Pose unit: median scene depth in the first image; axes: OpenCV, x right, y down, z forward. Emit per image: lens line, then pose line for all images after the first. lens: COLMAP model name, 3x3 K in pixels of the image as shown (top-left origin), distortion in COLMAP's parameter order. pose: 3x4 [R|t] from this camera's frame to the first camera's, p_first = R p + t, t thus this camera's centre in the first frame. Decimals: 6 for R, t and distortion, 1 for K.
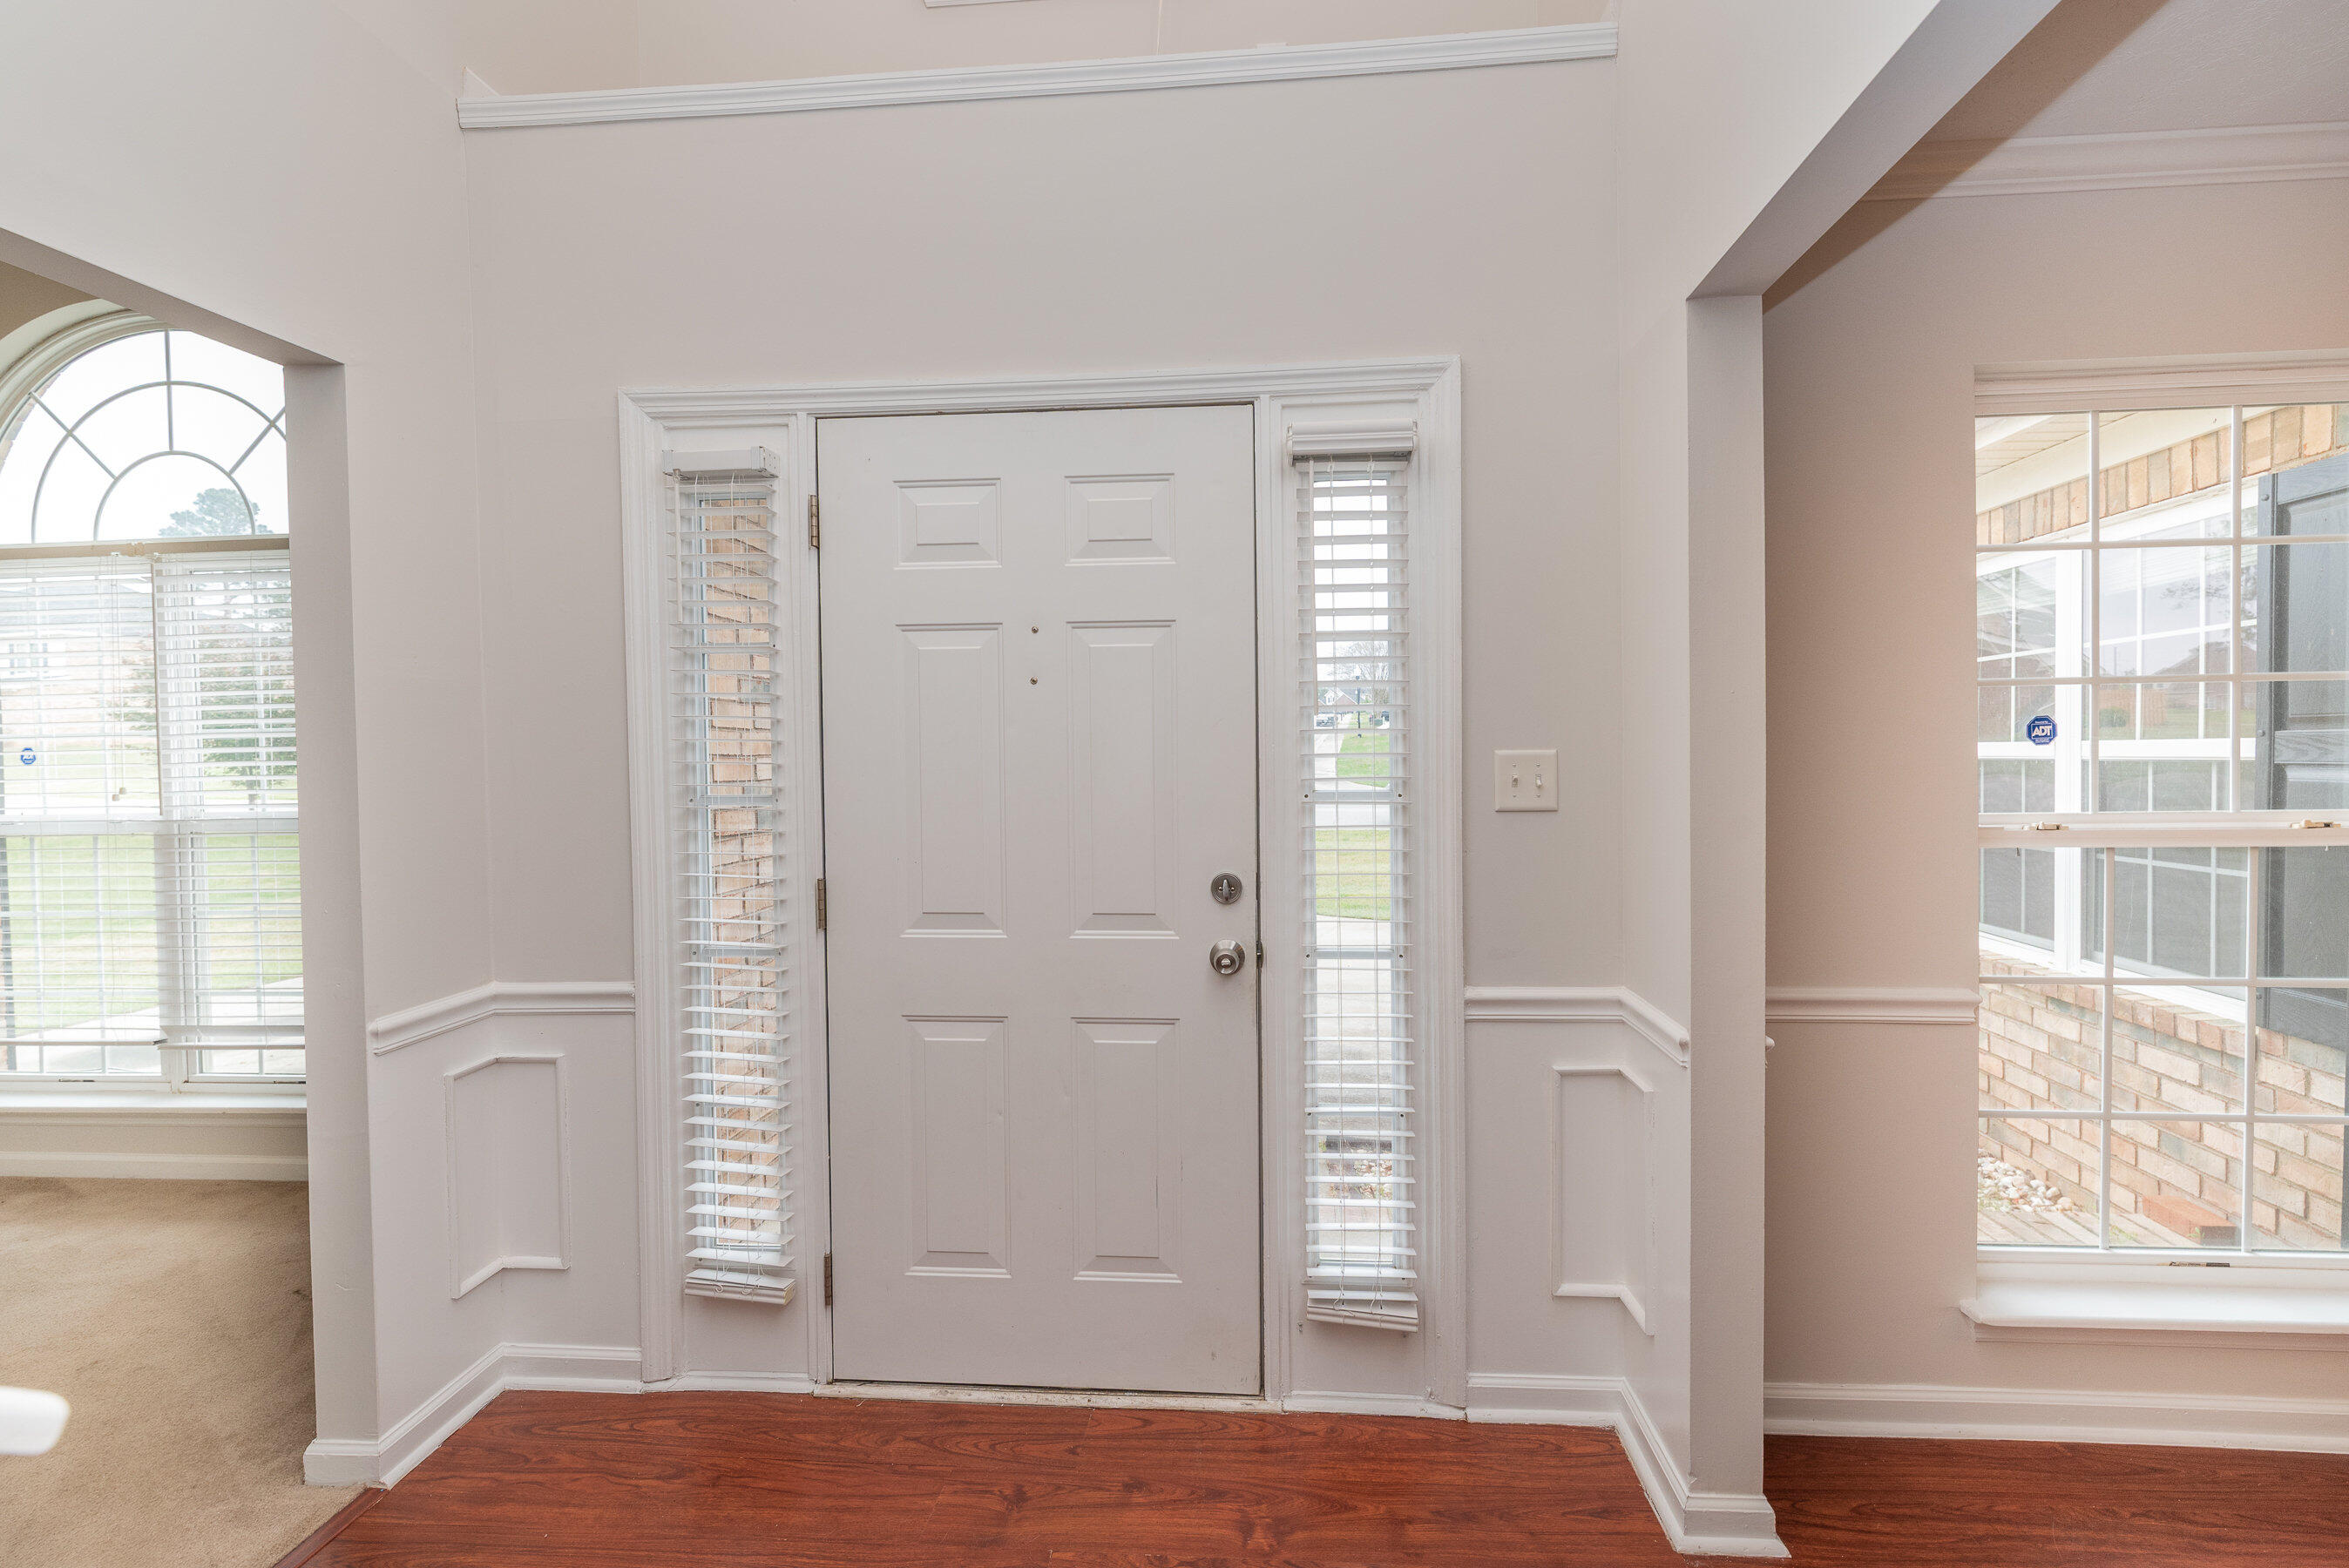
lens RADIAL K [[967.2, 0, 1180.3], [0, 967.2, 753.1], [0, 0, 1]] dist [-0.000360, -0.000054]
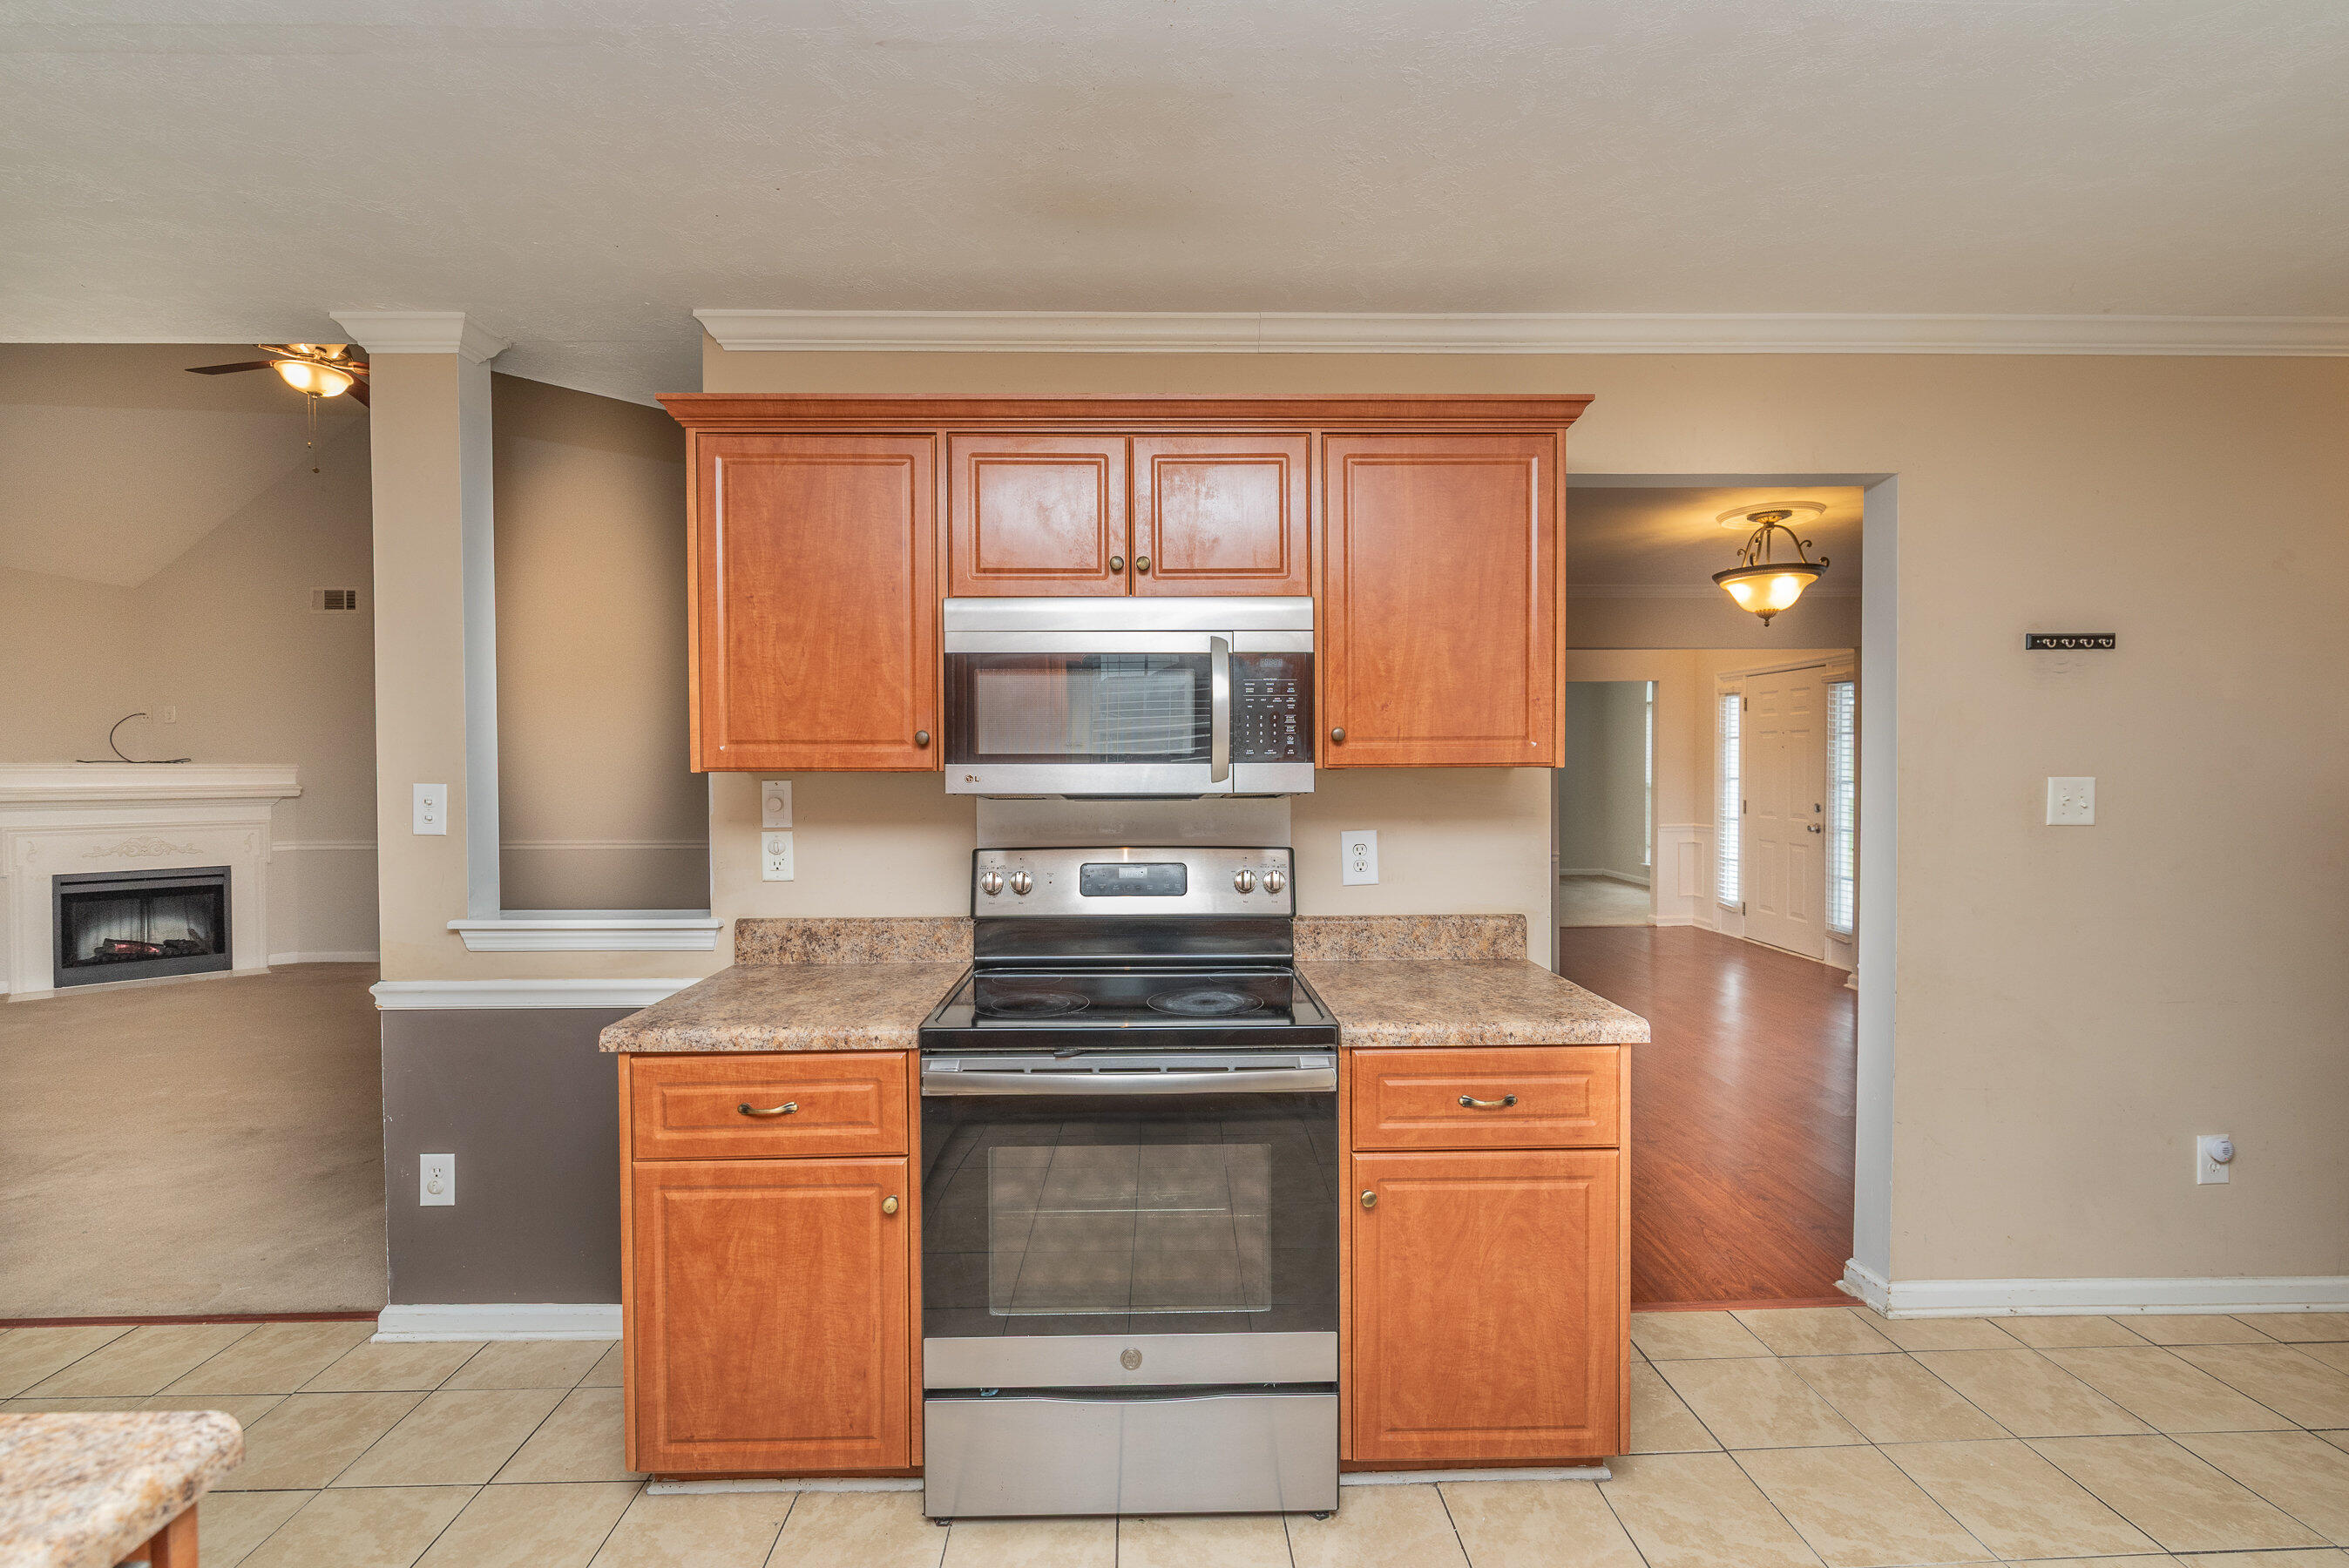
lens RADIAL K [[1017.3, 0, 1174.5], [0, 1017.3, 784.0], [0, 0, 1]] dist [0.000182, 0.000009]
pose [[0.081628, 0.033433, -0.996102, 3.355325], [-0.006252, 0.999435, 0.033033, -0.046379], [0.996643, 0.003532, 0.081791, -1.513770]]
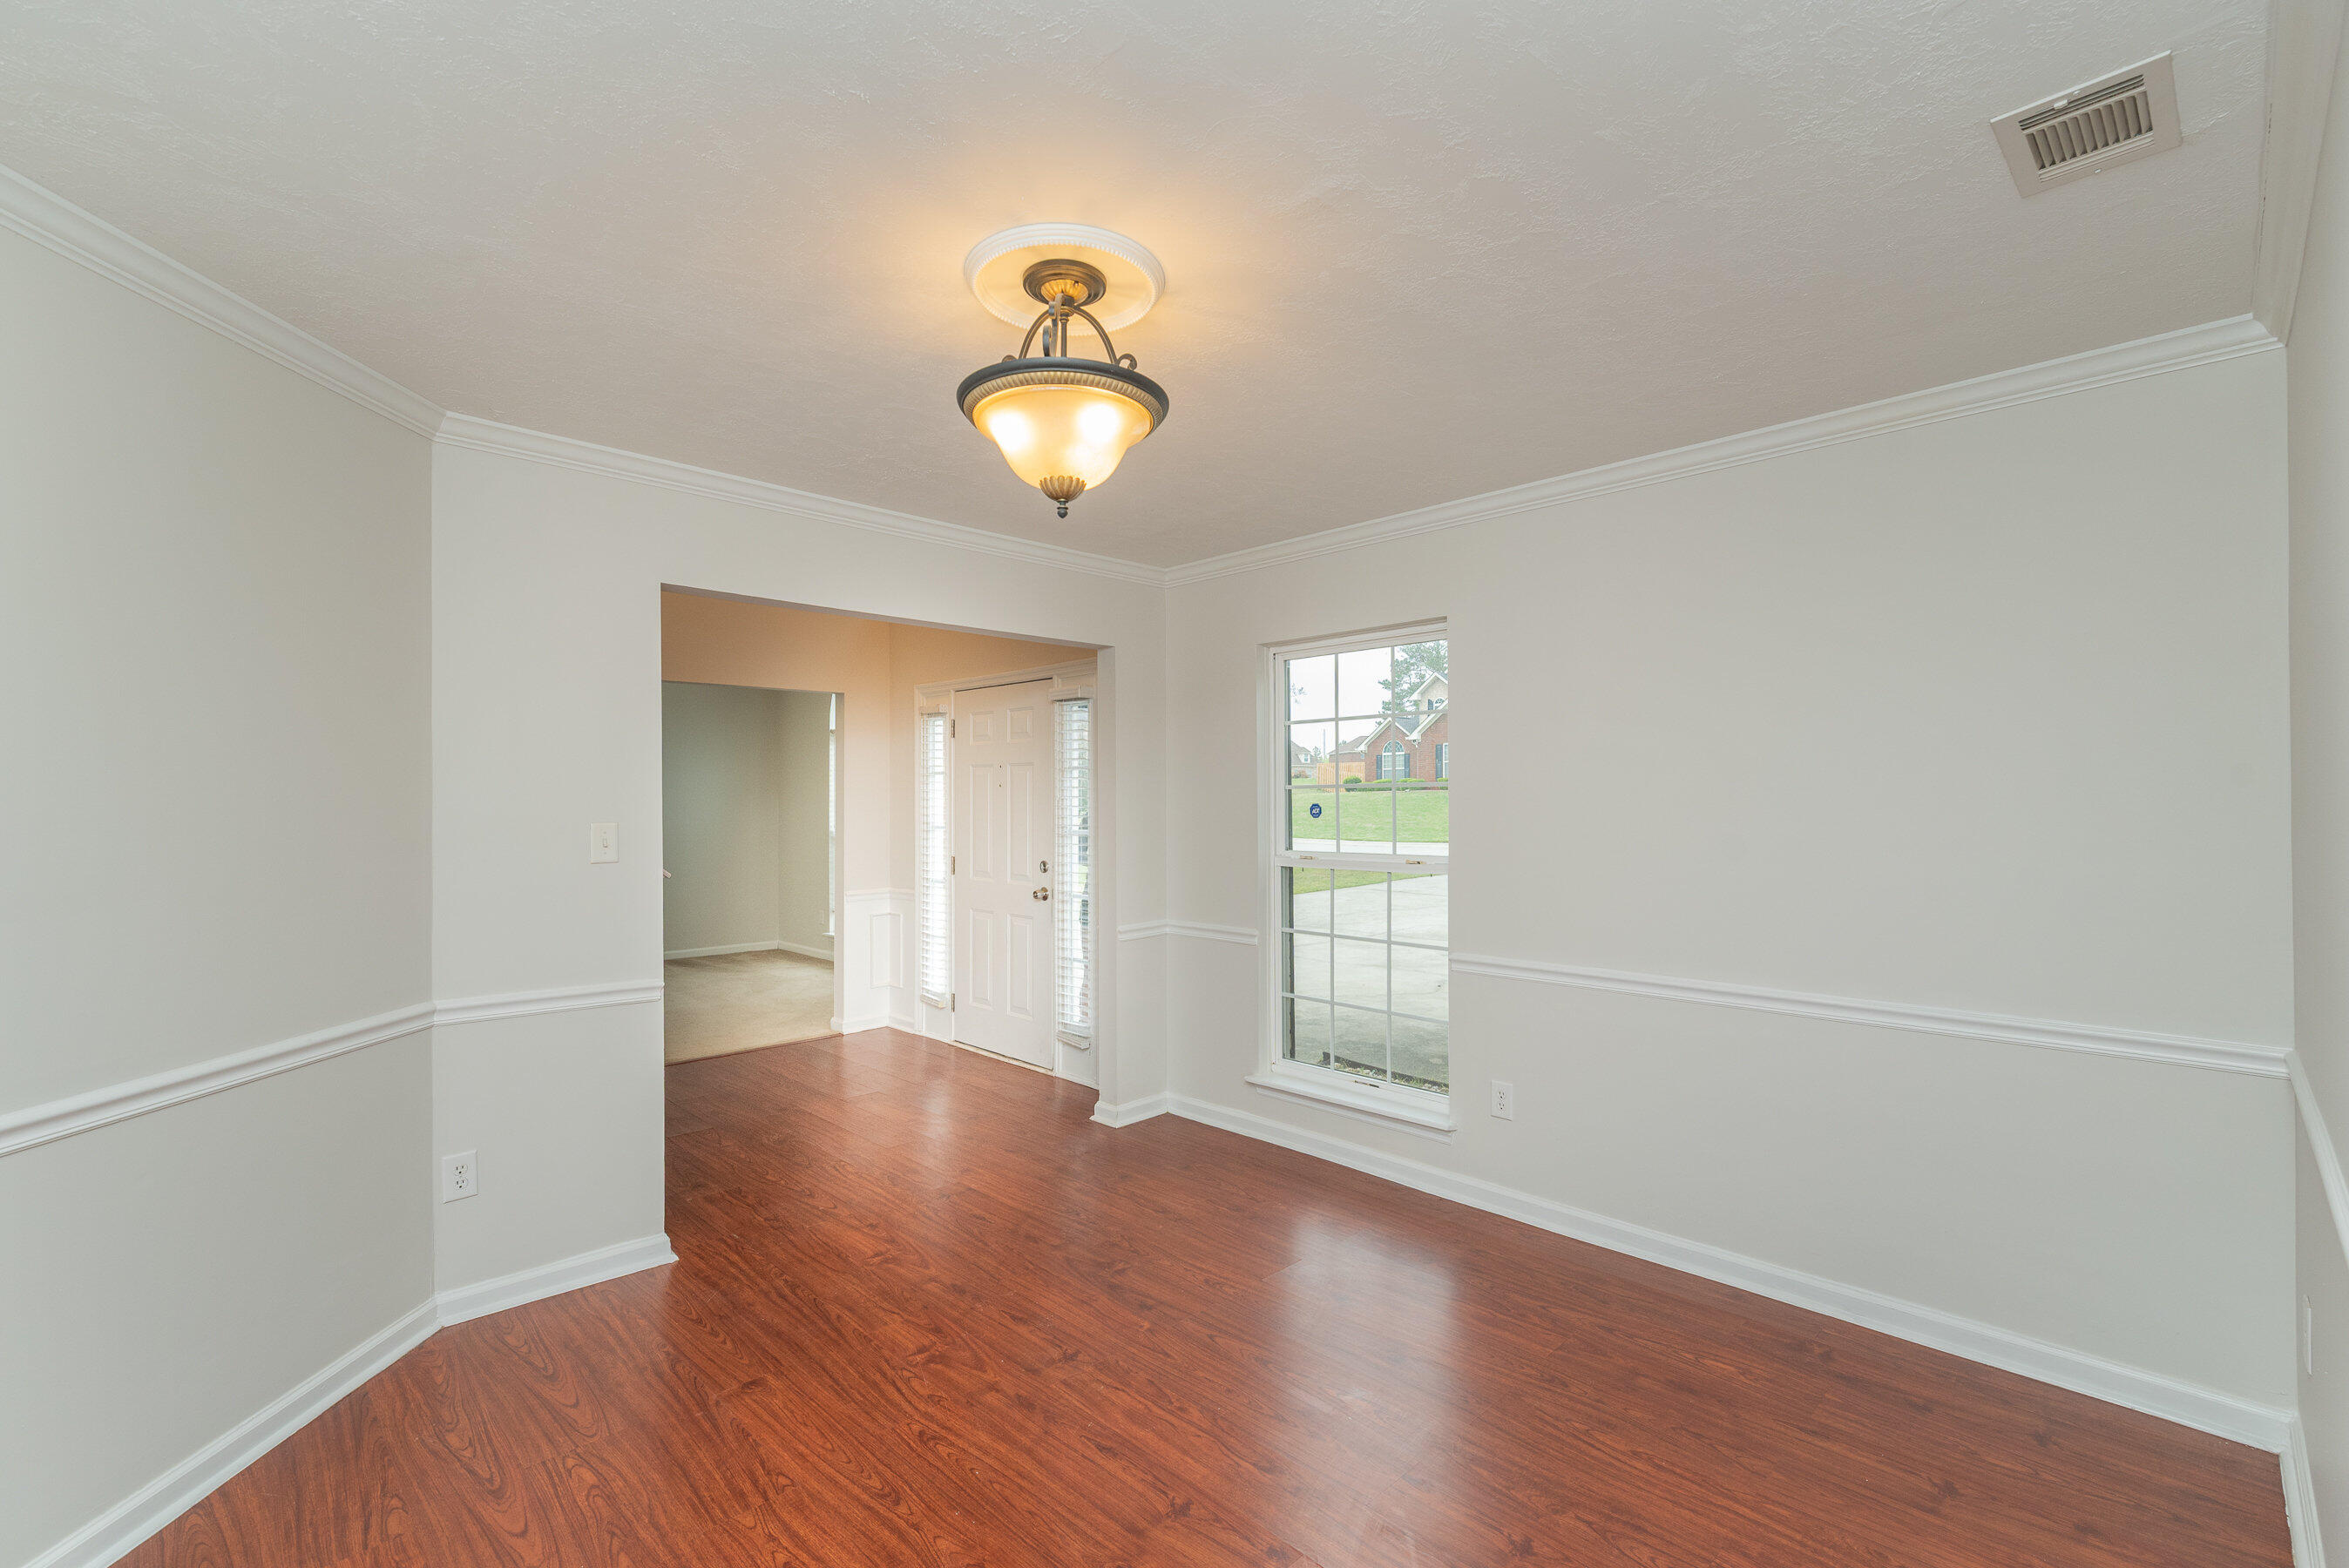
lens RADIAL K [[1017.3, 0, 1174.5], [0, 1017.3, 784.0], [0, 0, 1]] dist [0.000182, 0.000009]
pose [[0.743690, -0.000180, -0.668525, 2.074878], [-0.012238, 0.999829, -0.013884, -0.044180], [0.668413, 0.018507, 0.743560, -0.766508]]
